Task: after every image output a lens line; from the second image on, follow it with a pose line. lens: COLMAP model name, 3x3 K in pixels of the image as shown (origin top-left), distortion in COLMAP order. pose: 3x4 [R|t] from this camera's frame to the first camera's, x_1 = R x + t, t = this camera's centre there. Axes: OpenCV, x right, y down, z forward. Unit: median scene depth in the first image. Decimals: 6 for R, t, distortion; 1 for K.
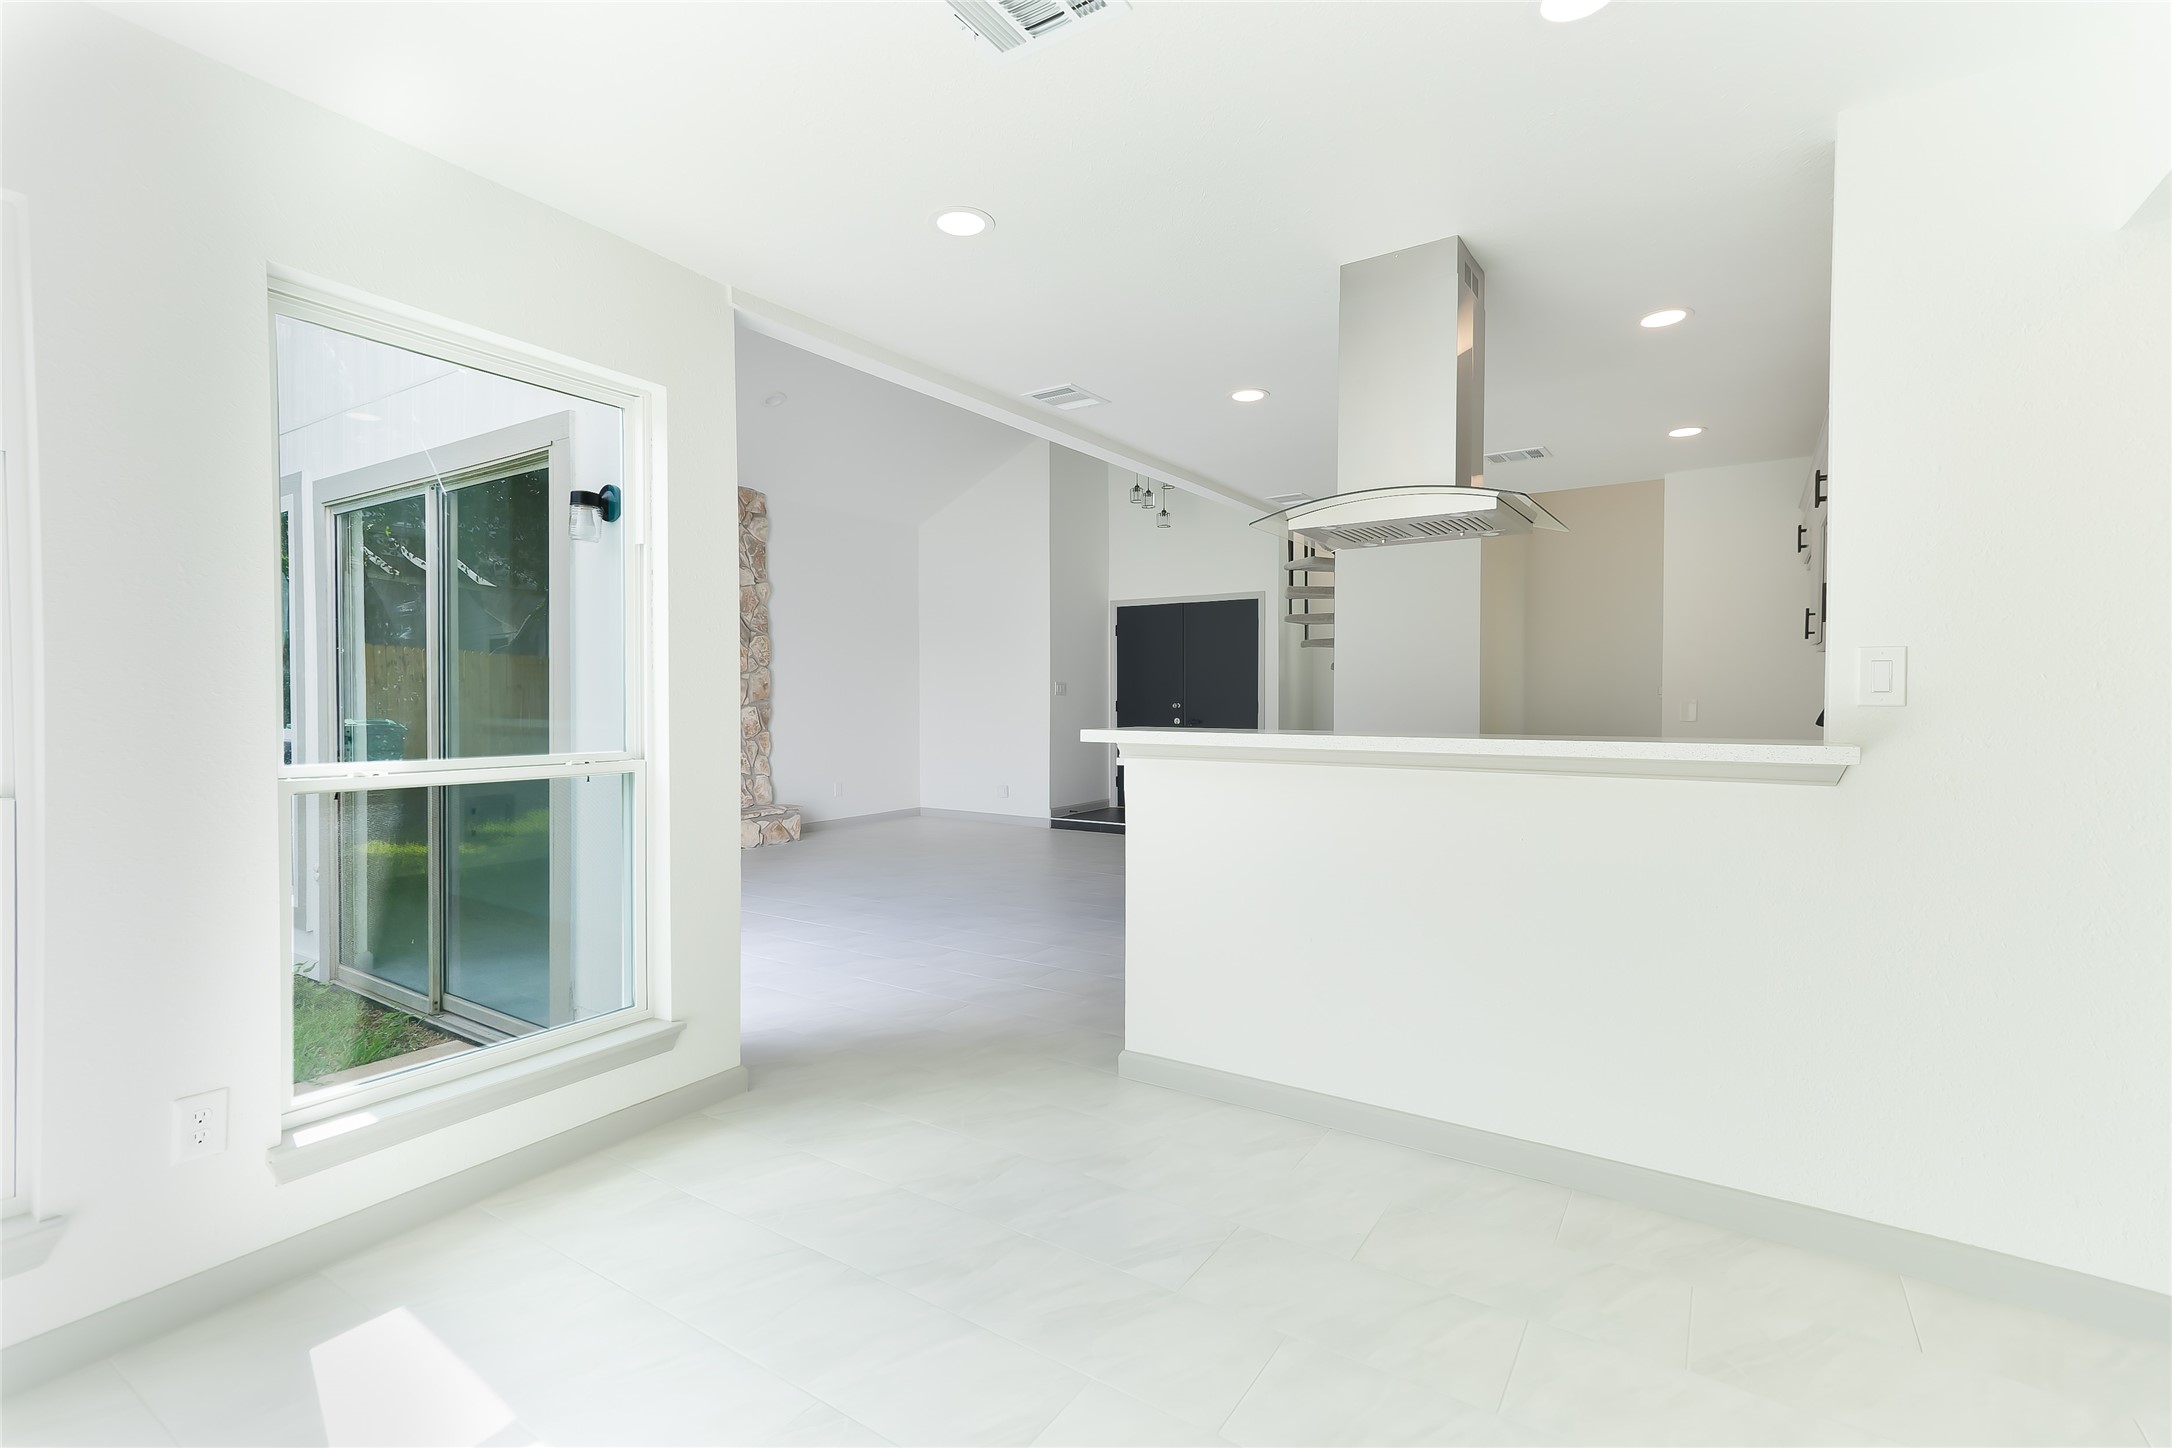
lens RADIAL K [[984.6, 0, 1085.0], [0, 984.6, 717.9], [0, 0, 1]] dist [0.002617, 0.015932]
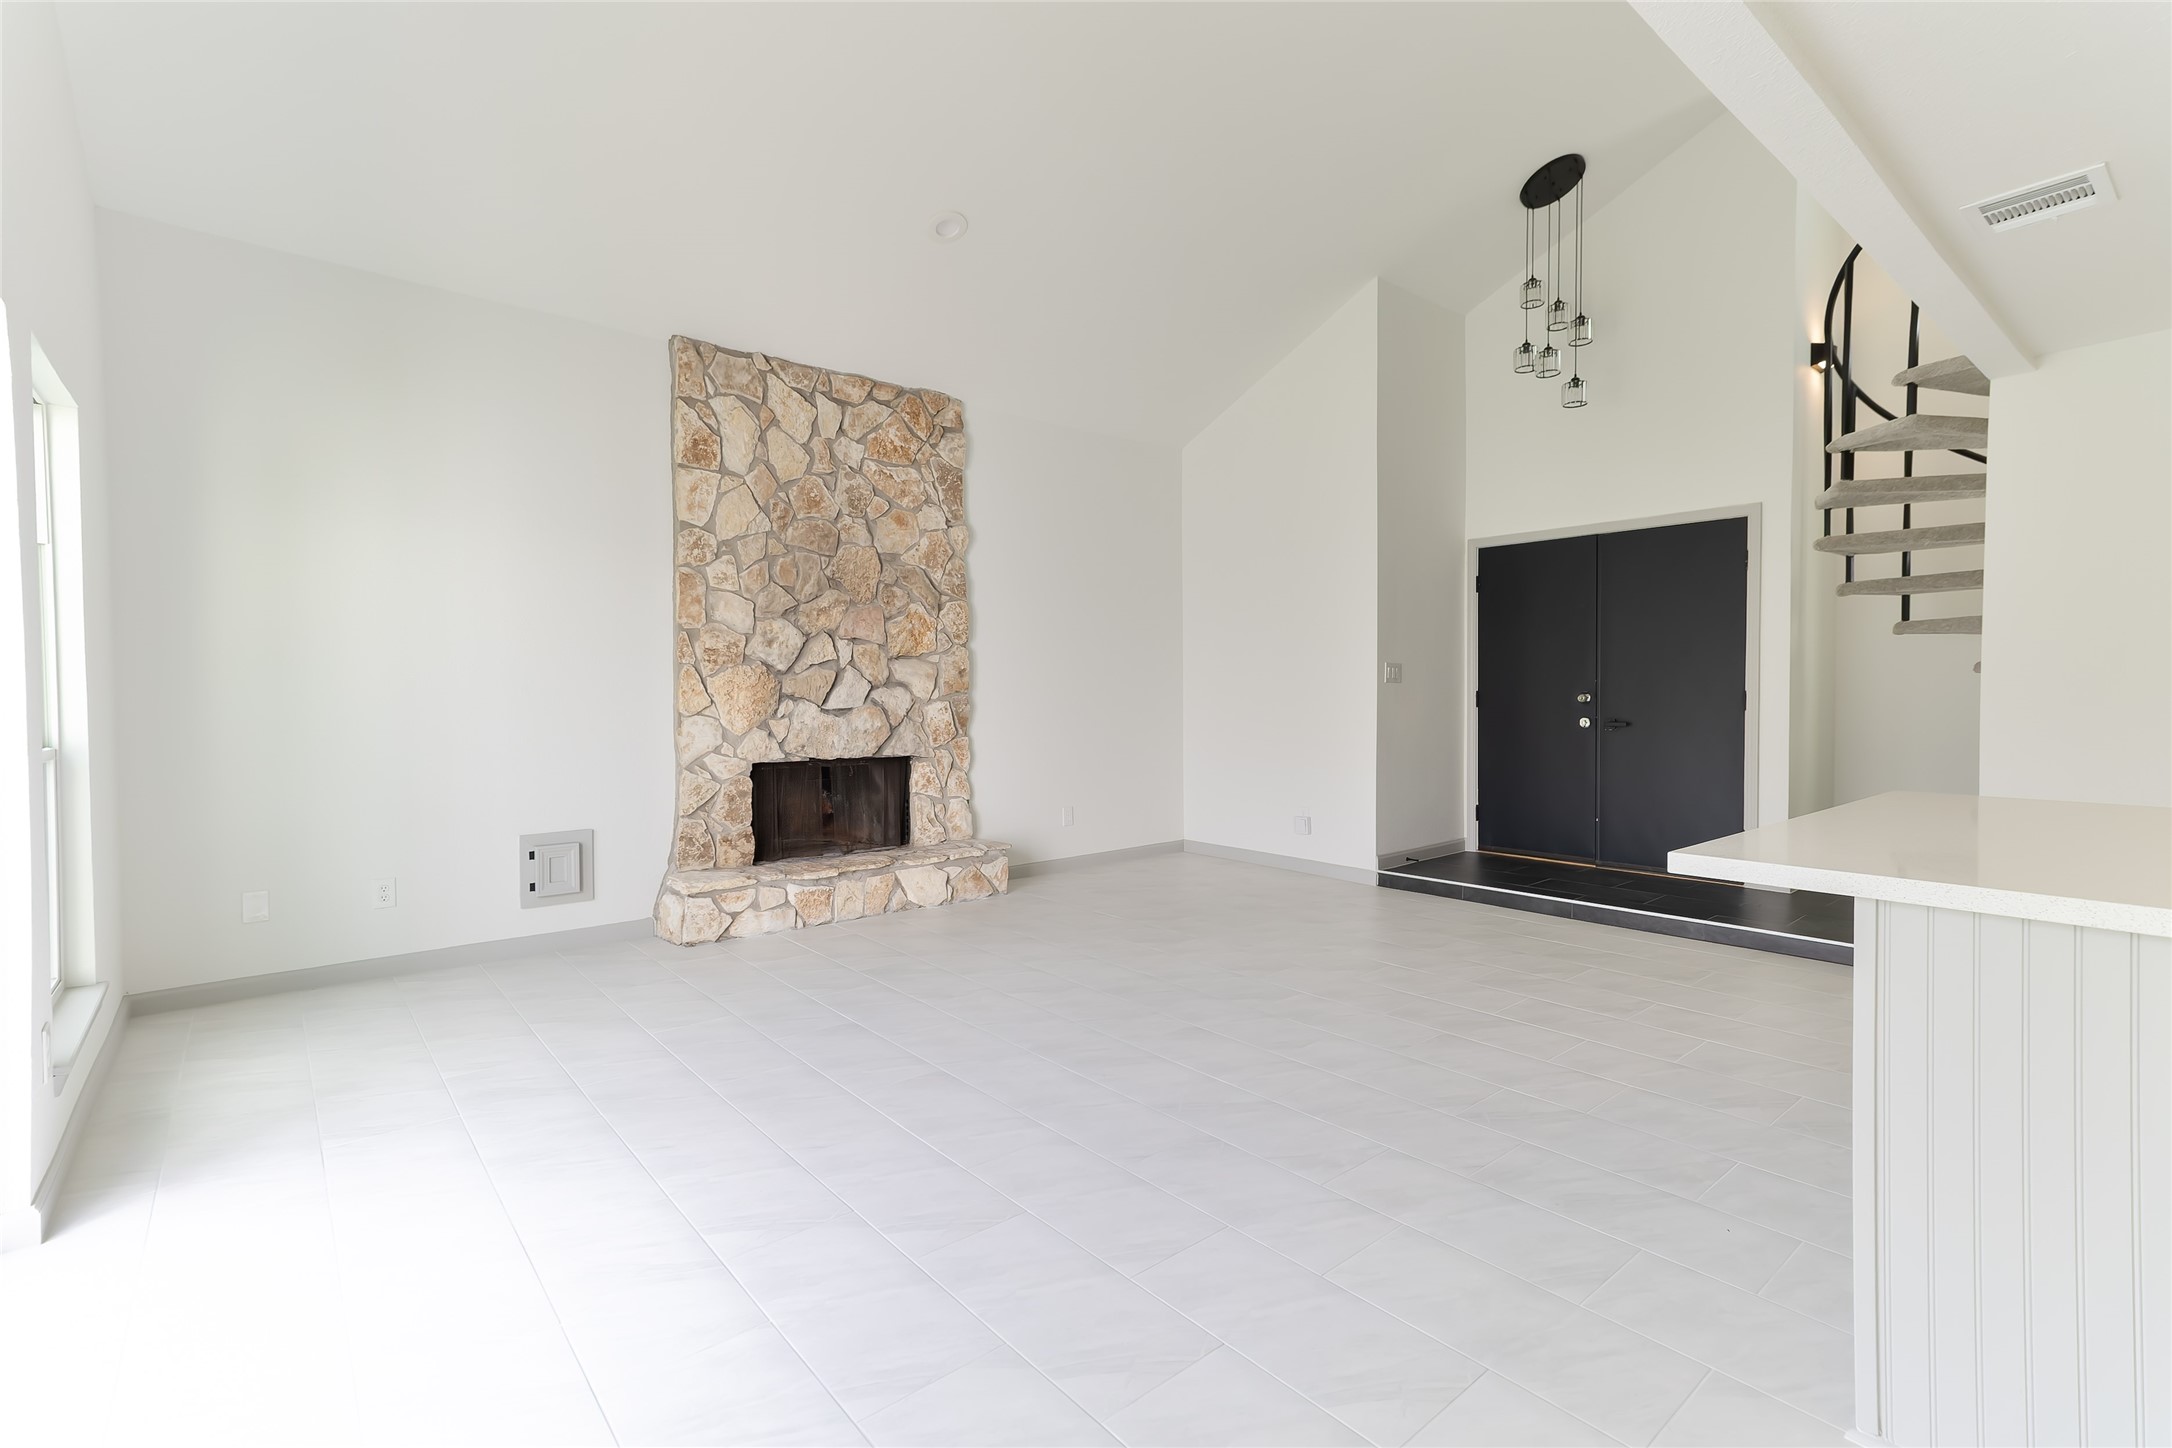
lens RADIAL K [[984.6, 0, 1085.0], [0, 984.6, 717.9], [0, 0, 1]] dist [0.002617, 0.015932]
pose [[0.960049, 0.002569, -0.279821, -0.041746], [-0.000208, 0.999964, 0.008468, -0.005618], [0.279832, -0.008071, 0.960015, 0.344061]]
